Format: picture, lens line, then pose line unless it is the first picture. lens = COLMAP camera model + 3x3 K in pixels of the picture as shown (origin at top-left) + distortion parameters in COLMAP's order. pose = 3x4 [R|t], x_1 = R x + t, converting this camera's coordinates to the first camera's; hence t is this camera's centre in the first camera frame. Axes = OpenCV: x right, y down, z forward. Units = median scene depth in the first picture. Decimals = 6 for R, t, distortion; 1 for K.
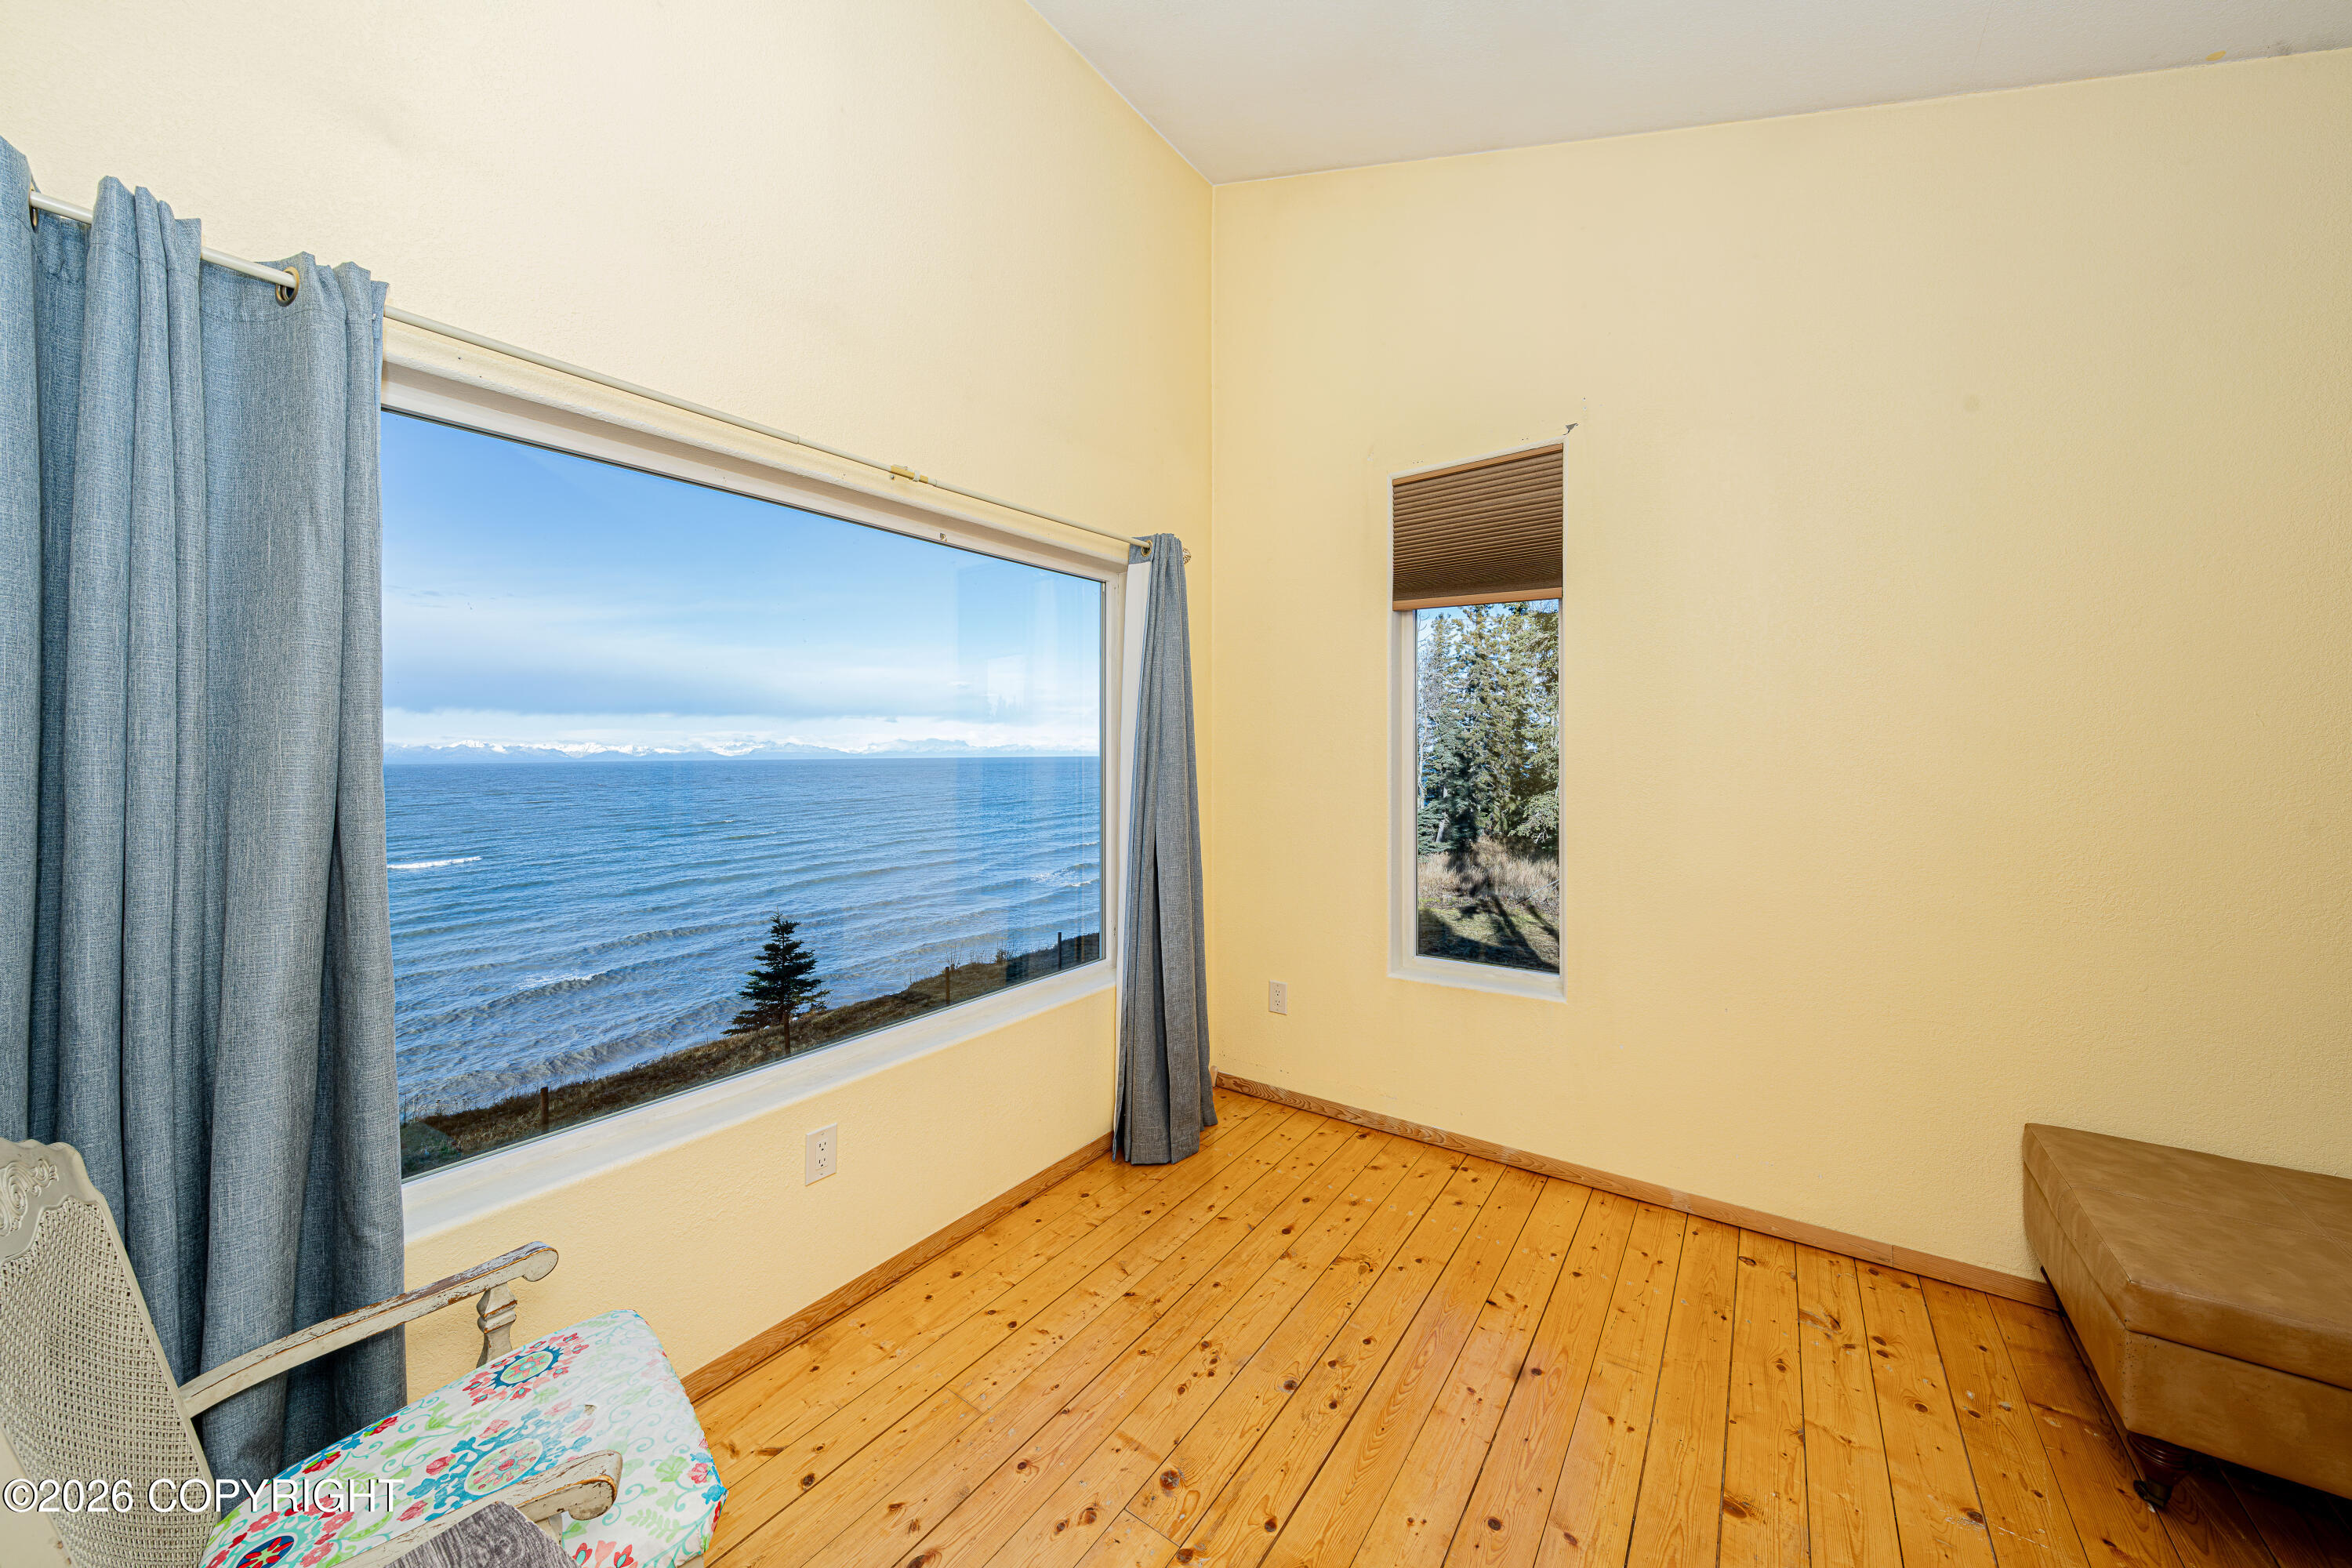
lens RADIAL K [[810.7, 0, 1183.0], [0, 810.7, 729.7], [0, 0, 1]] dist [-0.000513, -0.000054]
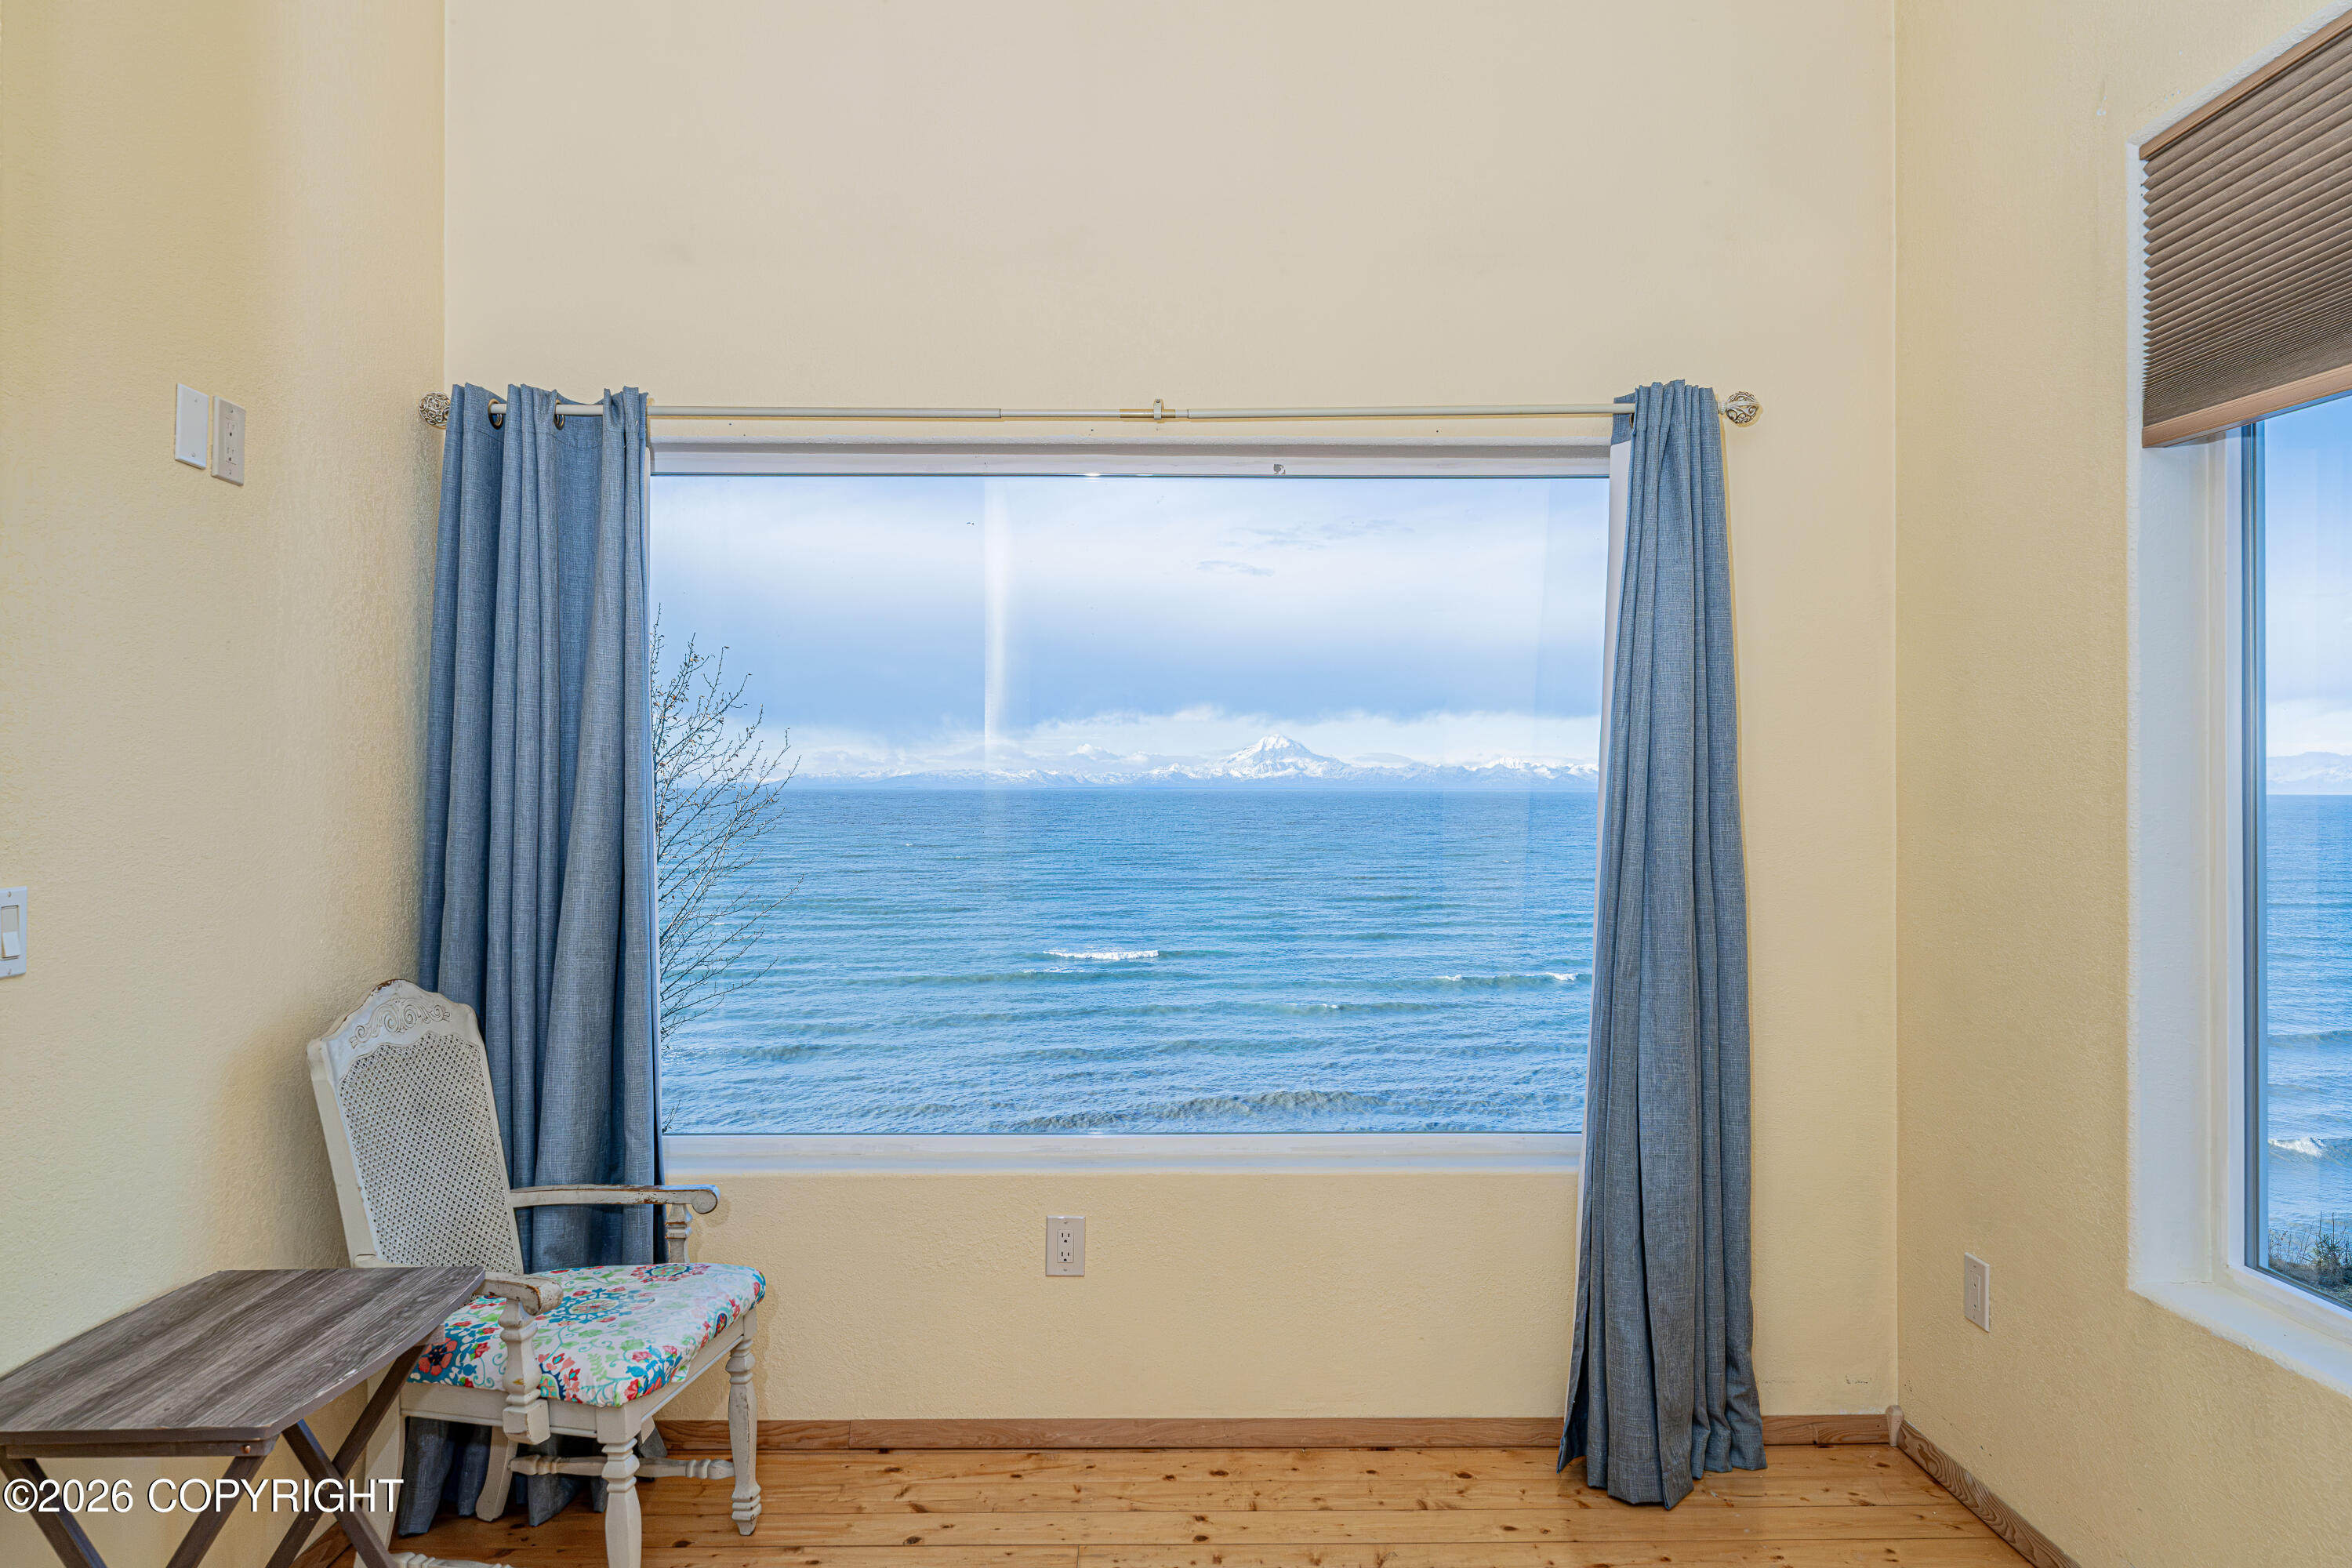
lens RADIAL K [[1532.7, 0, 1176.7], [0, 1532.7, 740.8], [0, 0, 1]] dist [-0.002088, -0.001057]
pose [[0.603165, -0.014553, -0.797483, 0.659071], [0.012172, 0.999885, -0.009040, 0.011614], [0.797523, -0.004254, 0.603273, 0.101241]]
